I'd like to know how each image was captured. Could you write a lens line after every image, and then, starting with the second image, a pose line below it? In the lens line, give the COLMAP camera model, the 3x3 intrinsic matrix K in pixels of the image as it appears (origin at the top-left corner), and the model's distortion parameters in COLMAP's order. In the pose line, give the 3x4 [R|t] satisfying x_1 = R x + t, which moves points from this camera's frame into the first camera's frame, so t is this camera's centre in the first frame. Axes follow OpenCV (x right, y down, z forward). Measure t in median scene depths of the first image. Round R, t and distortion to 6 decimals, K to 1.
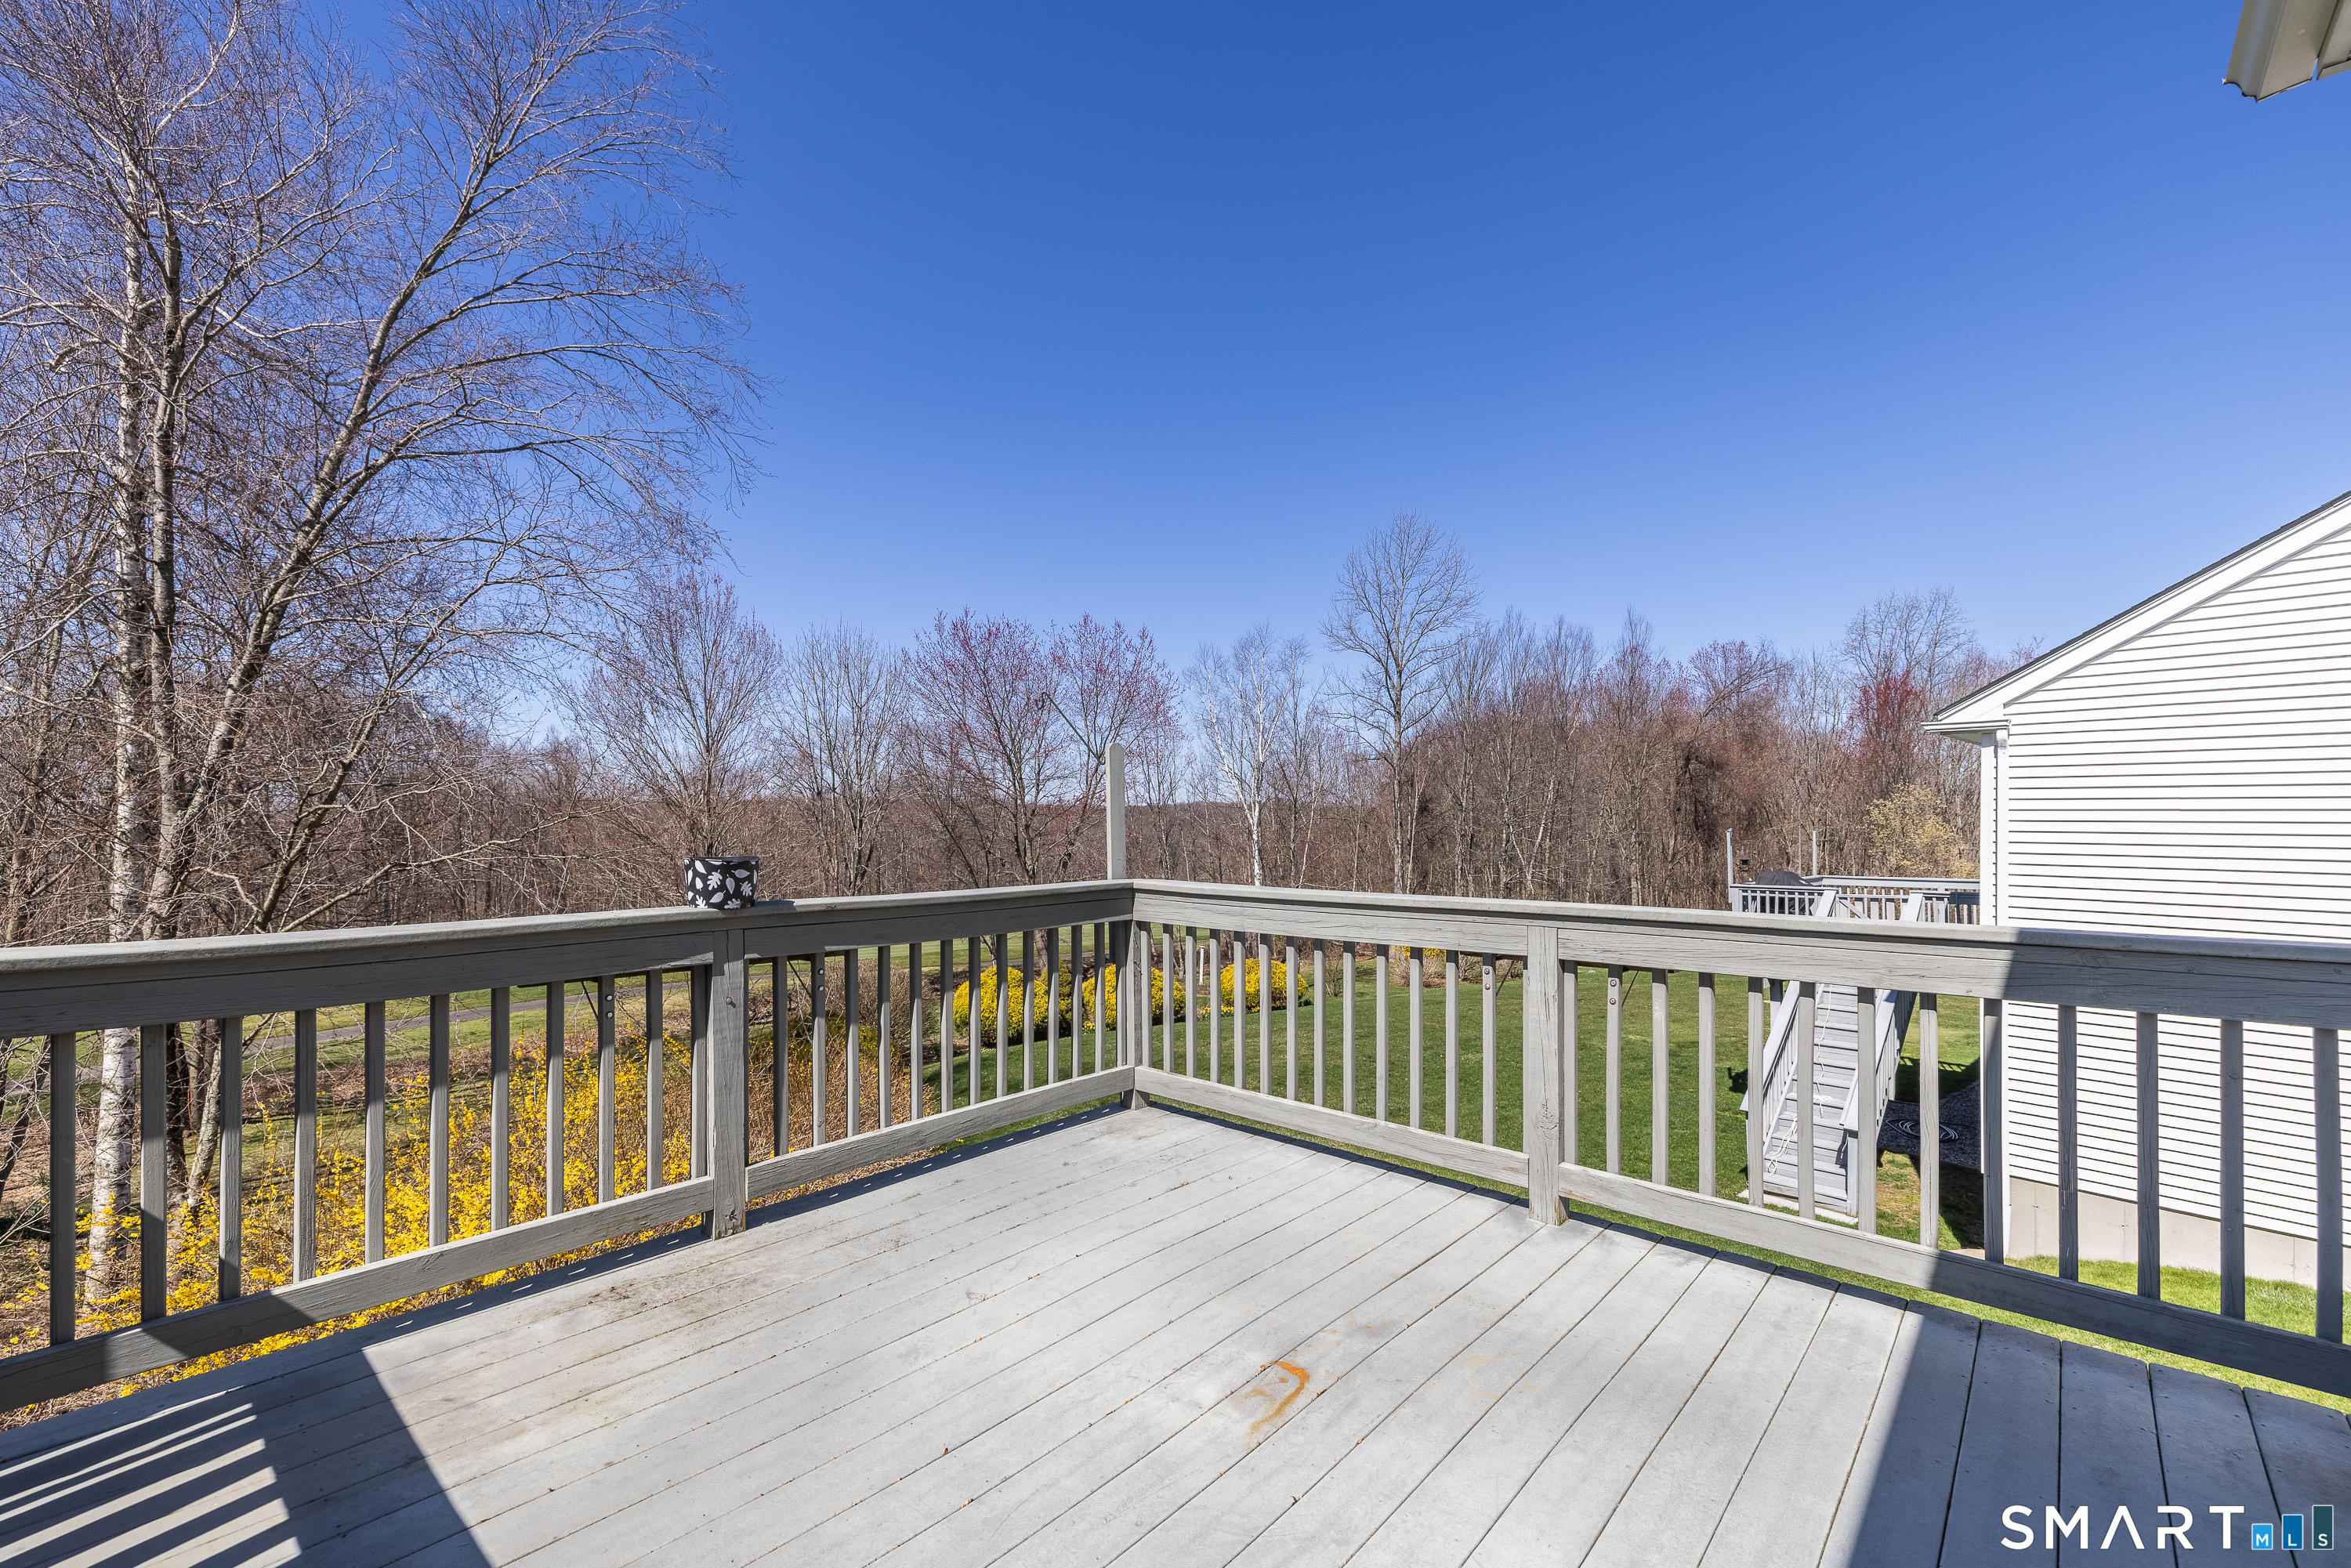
lens RADIAL K [[1002.2, 0, 1175.5], [0, 1002.2, 798.6], [0, 0, 1]] dist [0.000703, 0.000119]
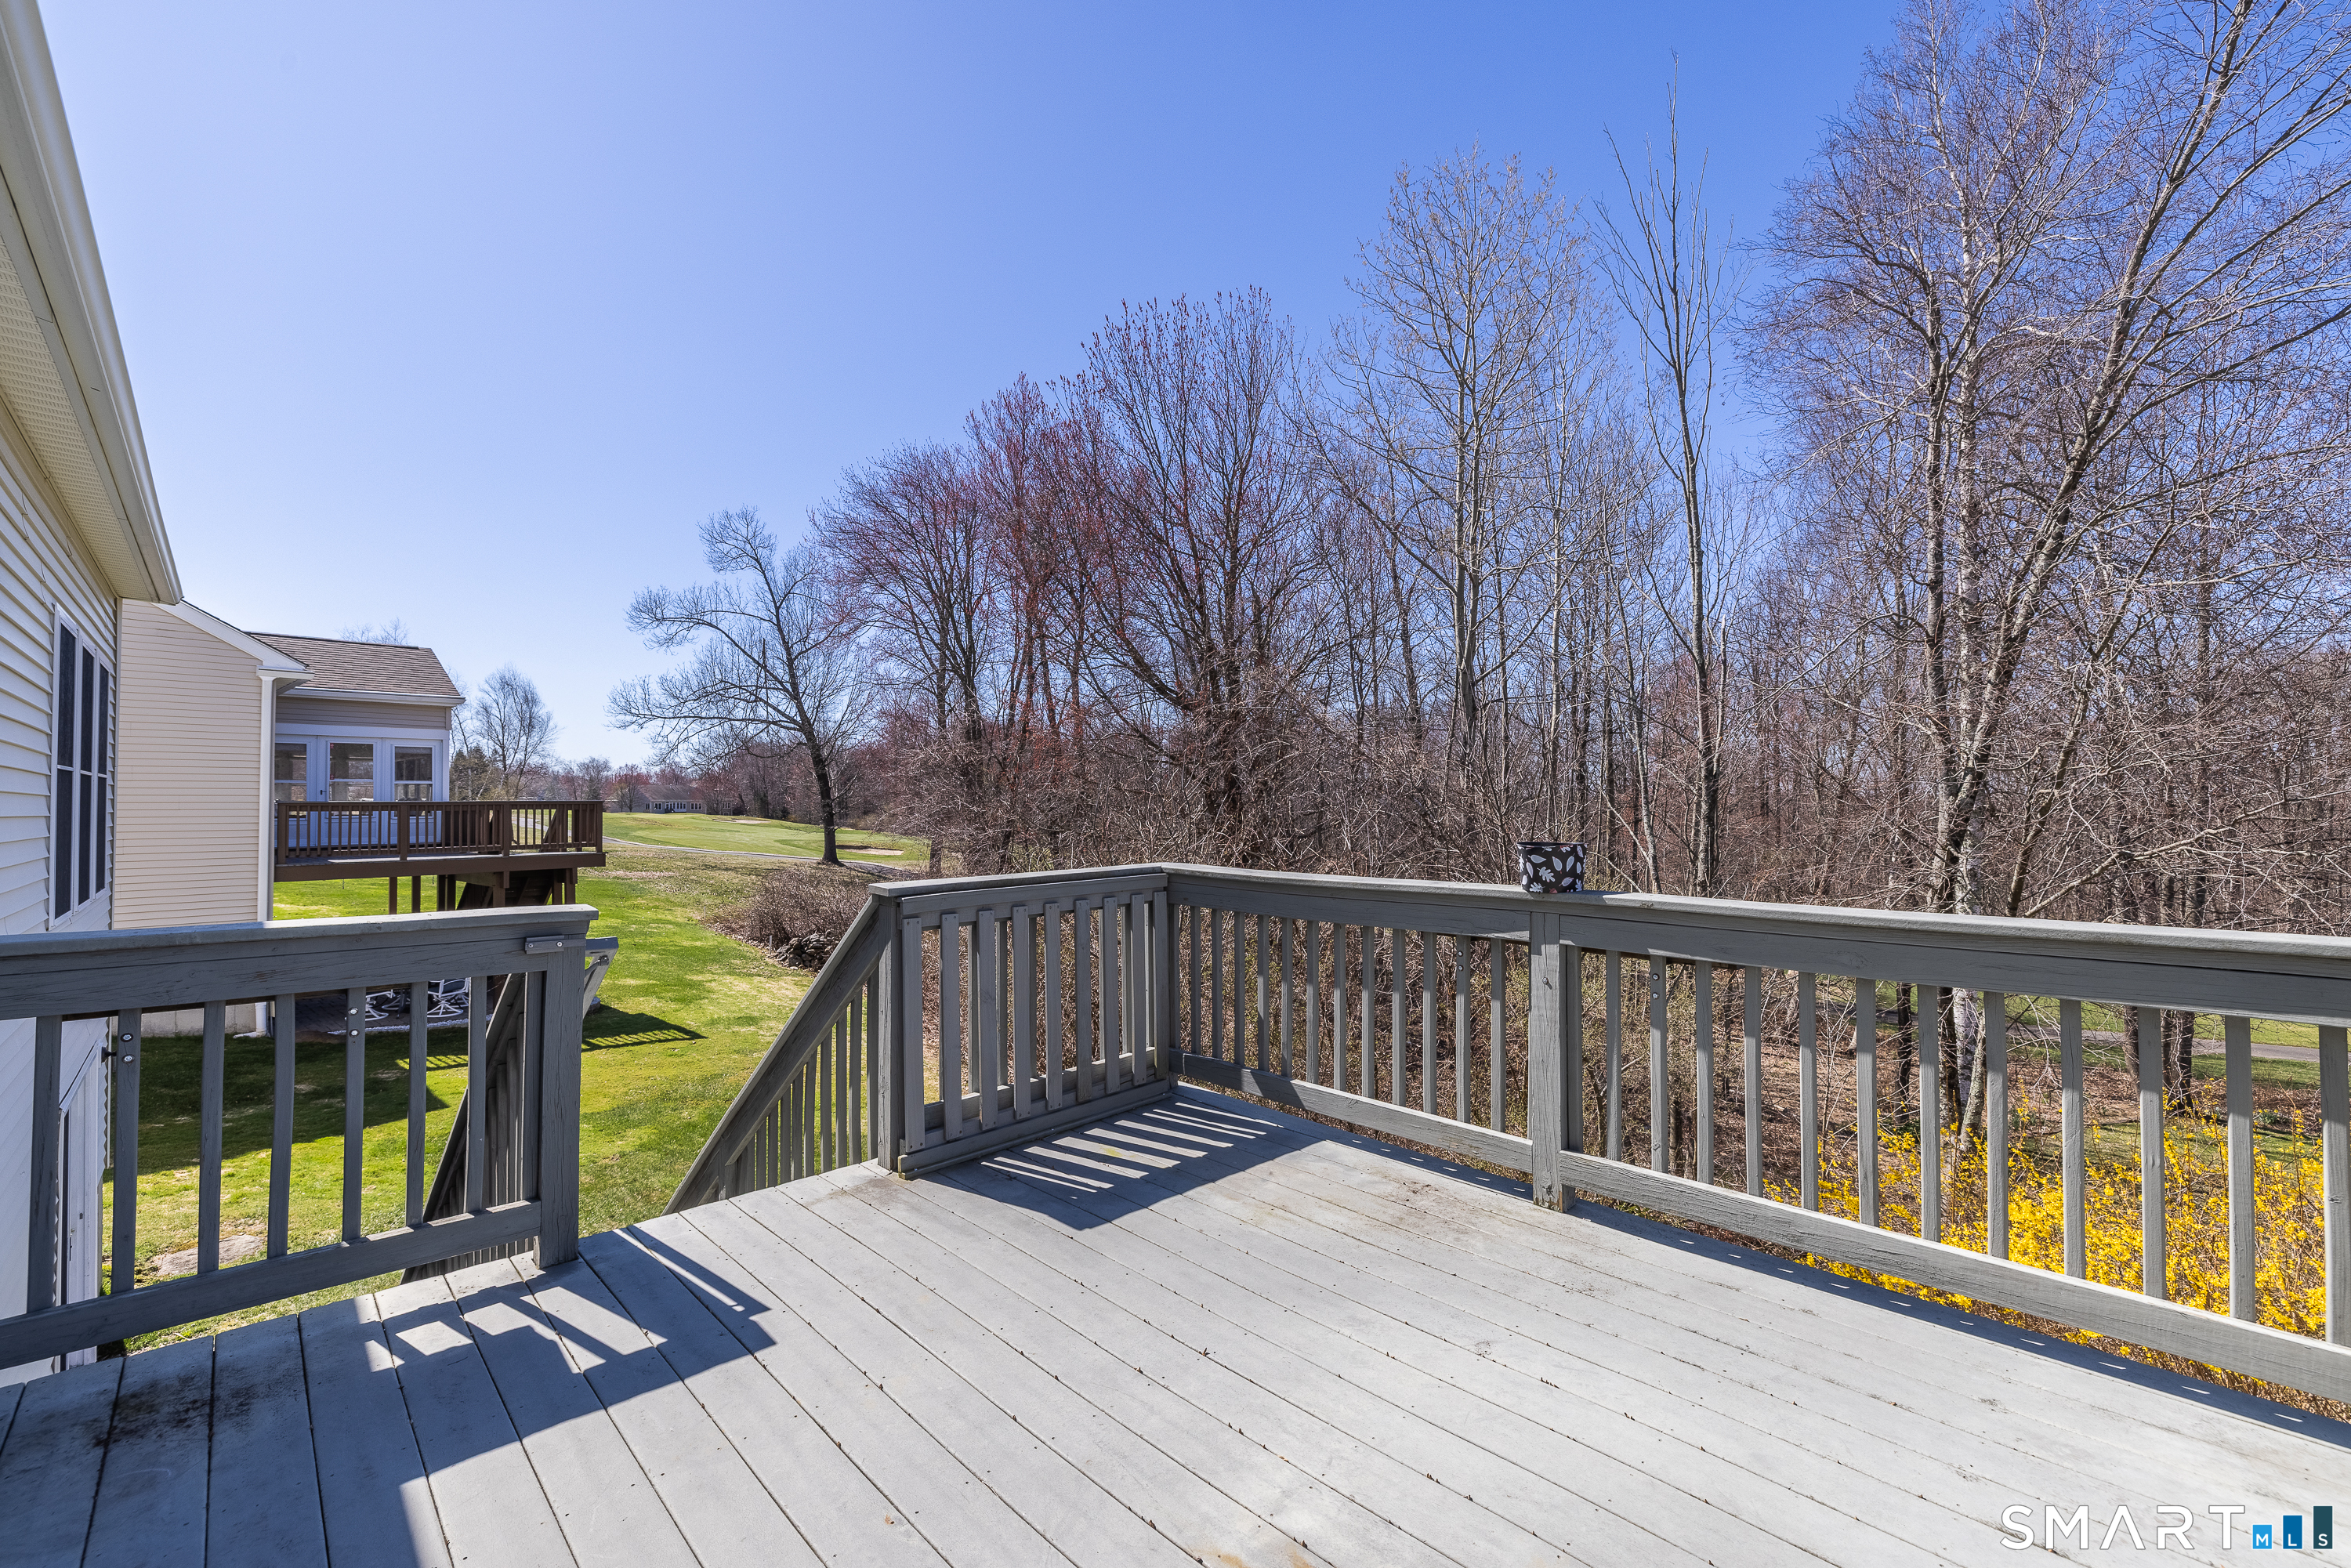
lens RADIAL K [[957.5, 0, 1148.3], [0, 957.5, 784.9], [0, 0, 1]] dist [0.000820, 0.000171]
pose [[-0.077400, -0.021794, -0.996762, 0.626147], [0.022157, 0.999477, -0.023574, 0.013841], [0.996754, -0.023910, -0.076877, 0.726004]]
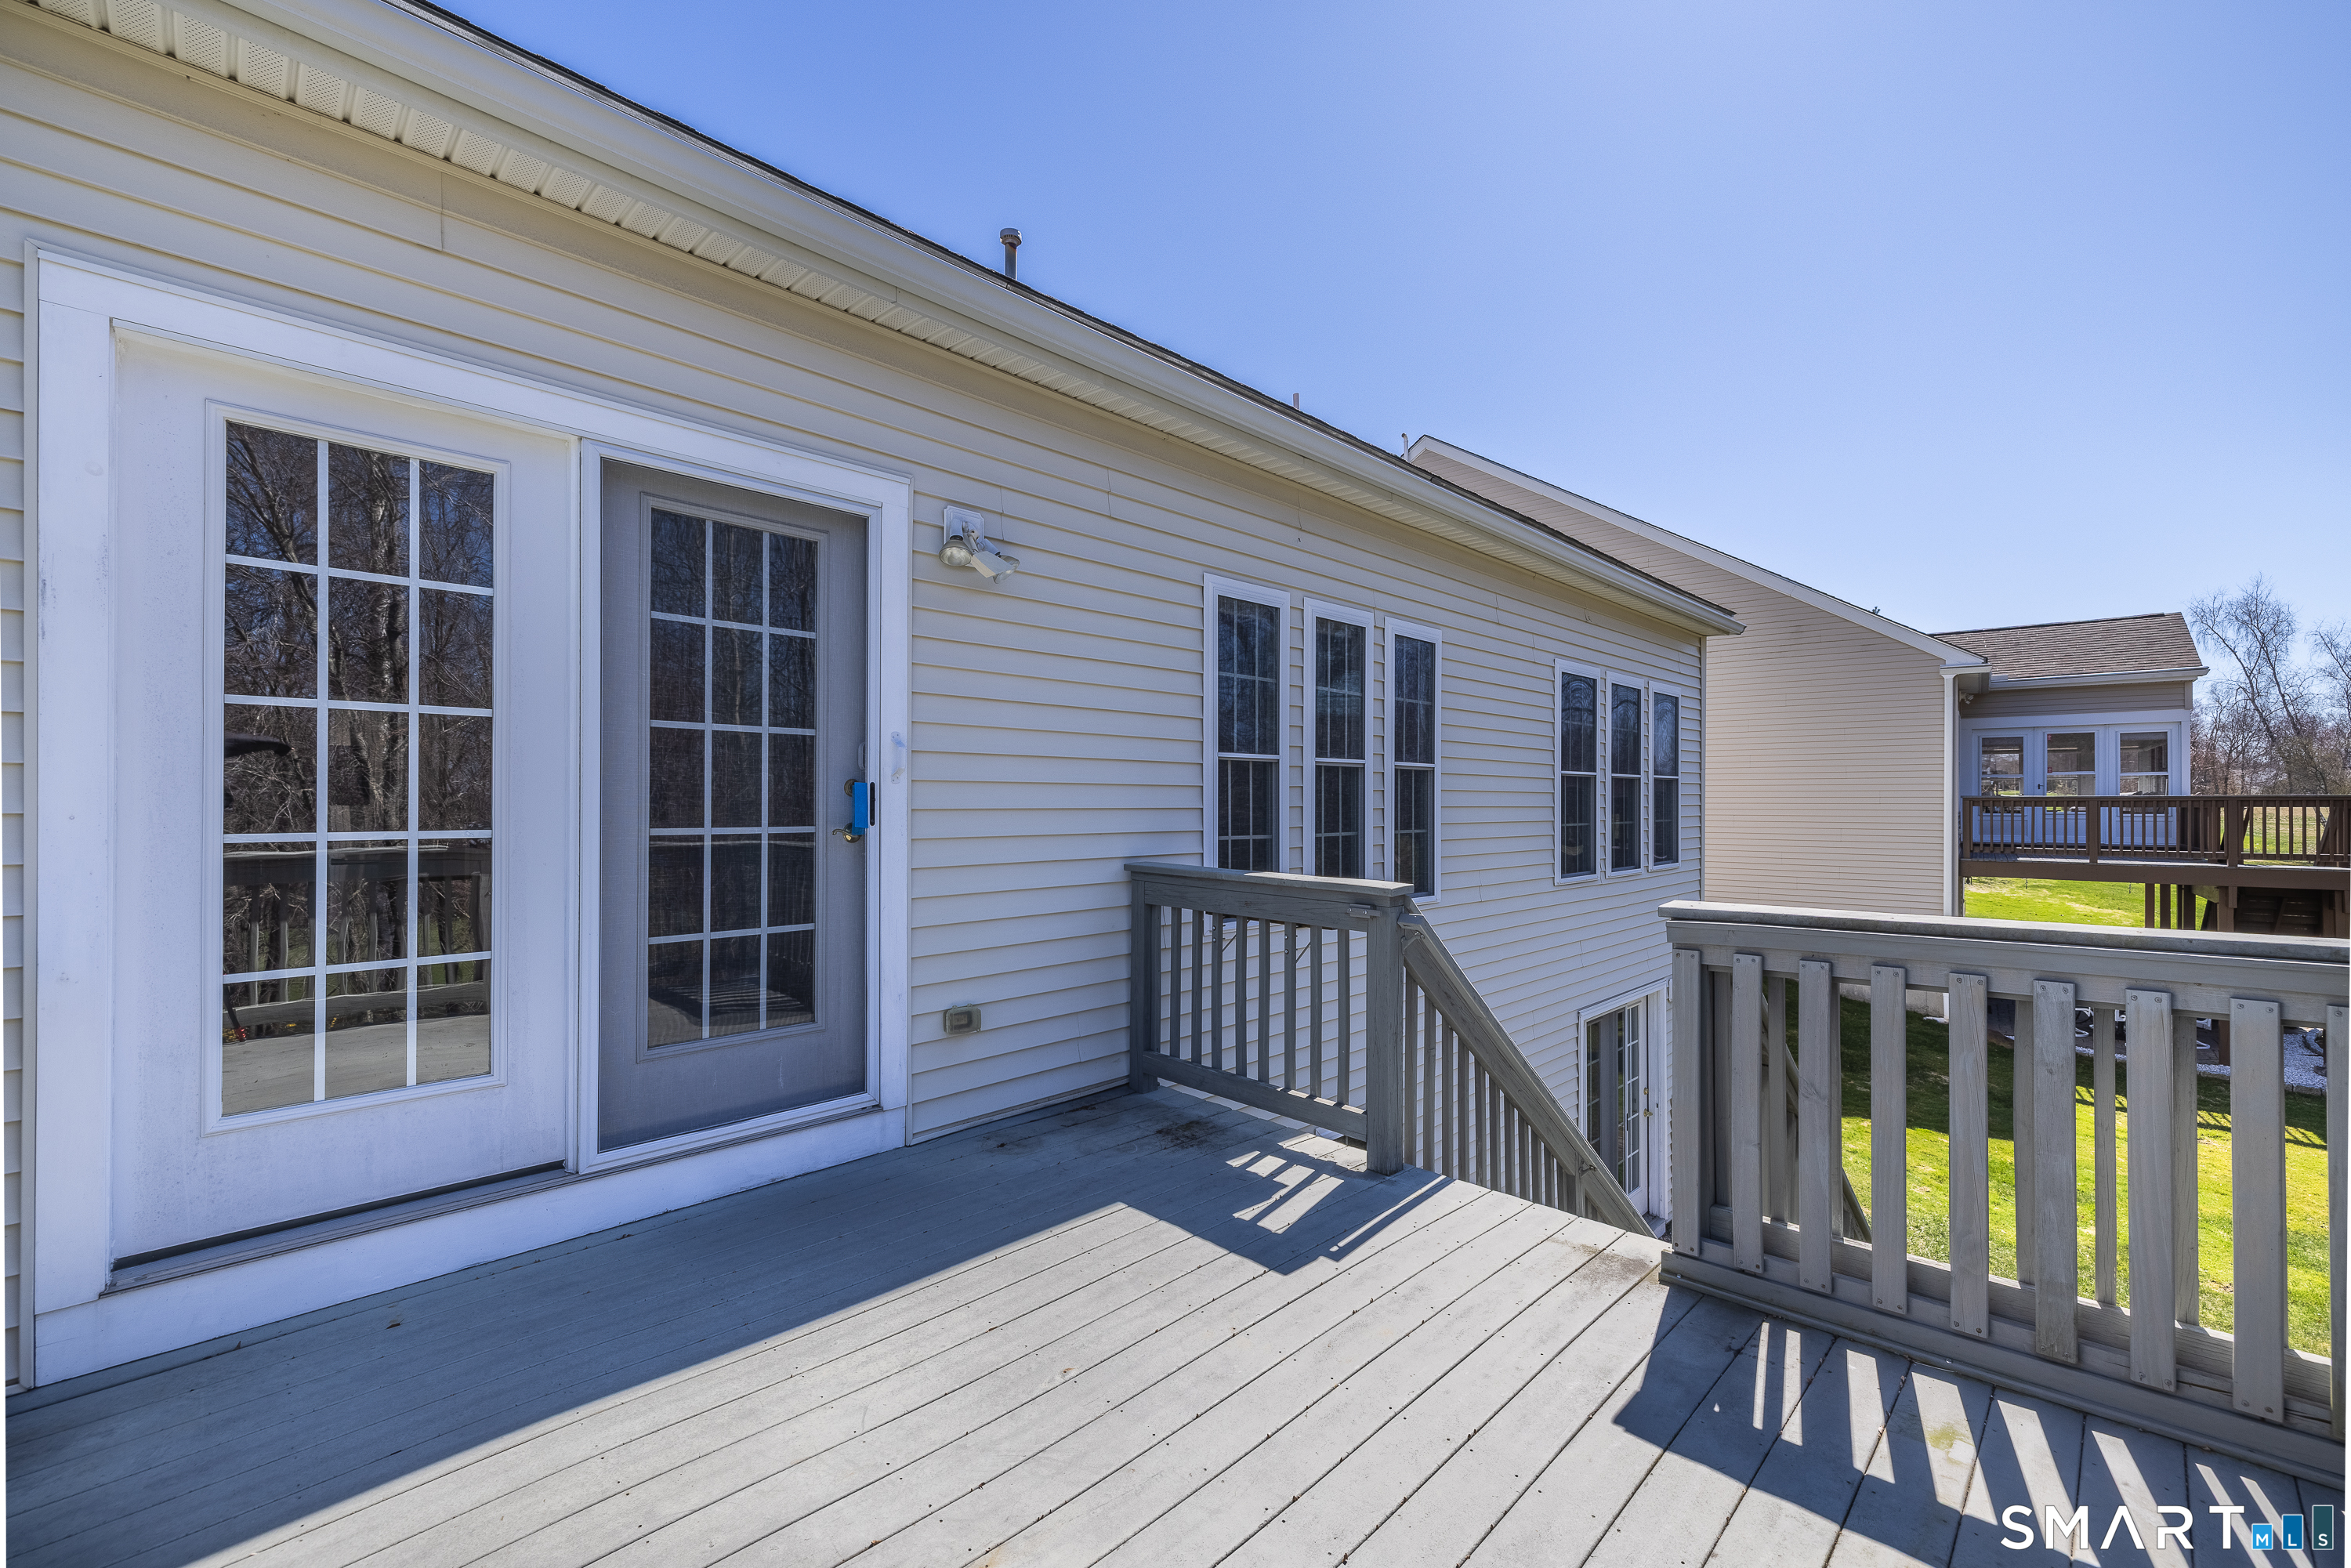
lens RADIAL K [[1002.2, 0, 1175.5], [0, 1002.2, 798.6], [0, 0, 1]] dist [0.000703, 0.000119]
pose [[-0.999270, -0.003339, 0.038057, -0.126570], [-0.004159, 0.999760, -0.021495, 0.026013], [-0.037976, -0.021638, -0.999044, 1.331812]]
